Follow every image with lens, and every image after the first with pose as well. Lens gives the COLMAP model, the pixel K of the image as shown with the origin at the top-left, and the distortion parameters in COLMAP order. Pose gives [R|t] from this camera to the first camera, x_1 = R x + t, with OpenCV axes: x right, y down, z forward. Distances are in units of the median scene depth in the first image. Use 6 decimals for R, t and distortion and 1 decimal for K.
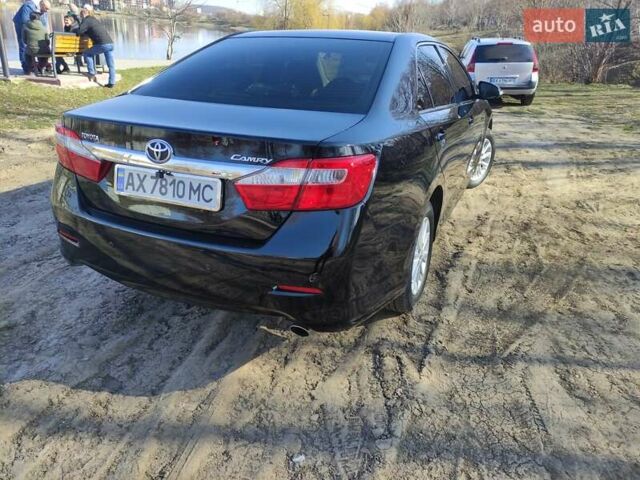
lens RADIAL K [[483.4, 0, 320.0], [0, 483.4, 240.0], [0, 0, 1]] dist [0.030582, -0.005919]
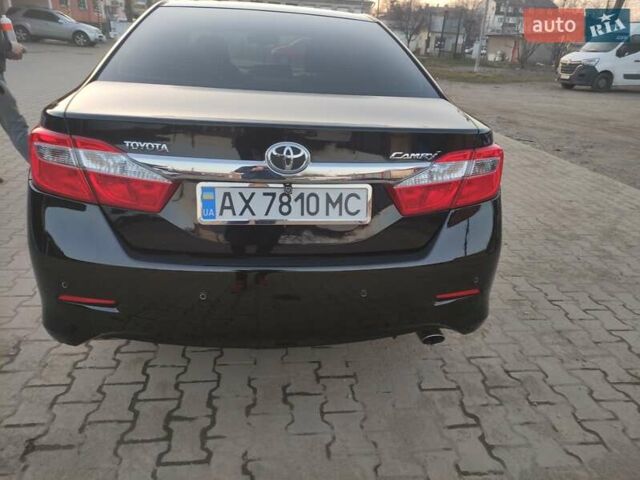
lens RADIAL K [[483.4, 0, 320.0], [0, 483.4, 240.0], [0, 0, 1]] dist [0.030582, -0.005919]
pose [[0.856540, -0.190086, 0.479798, -0.660658], [0.156248, 0.981580, 0.109946, -0.132309], [-0.491859, -0.019206, 0.870463, 0.329165]]
